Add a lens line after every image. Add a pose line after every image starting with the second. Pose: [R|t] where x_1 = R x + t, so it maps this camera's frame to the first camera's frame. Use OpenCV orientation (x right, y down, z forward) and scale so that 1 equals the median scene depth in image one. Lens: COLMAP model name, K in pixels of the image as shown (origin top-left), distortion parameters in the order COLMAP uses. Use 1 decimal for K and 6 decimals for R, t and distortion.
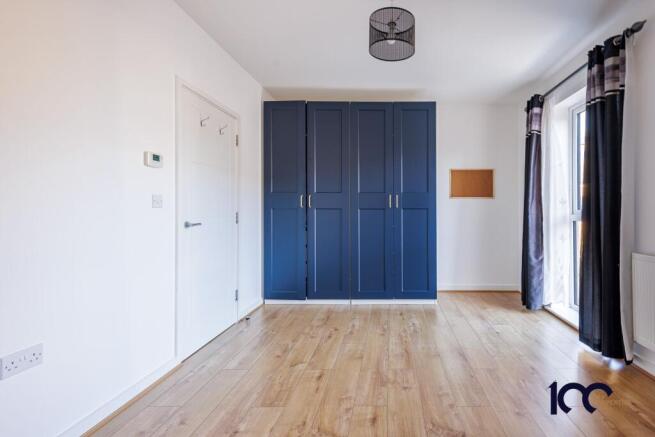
lens RADIAL K [[329.3, 0, 404.2], [0, 329.3, 210.5], [0, 0, 1]] dist [-0.000571, -0.000243]
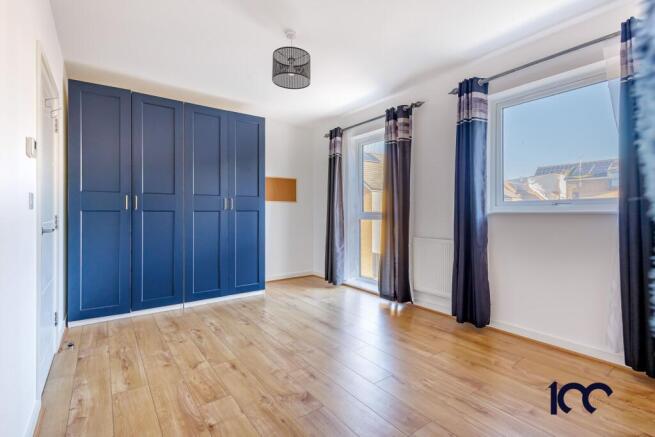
lens RADIAL K [[300.7, 0, 342.0], [0, 300.7, 213.1], [0, 0, 1]] dist [0.001230, -0.000371]
pose [[0.799553, -0.003628, 0.600584, -0.420432], [0.001821, 0.999992, 0.003617, -0.001281], [-0.600592, -0.001798, 0.799553, -0.003619]]
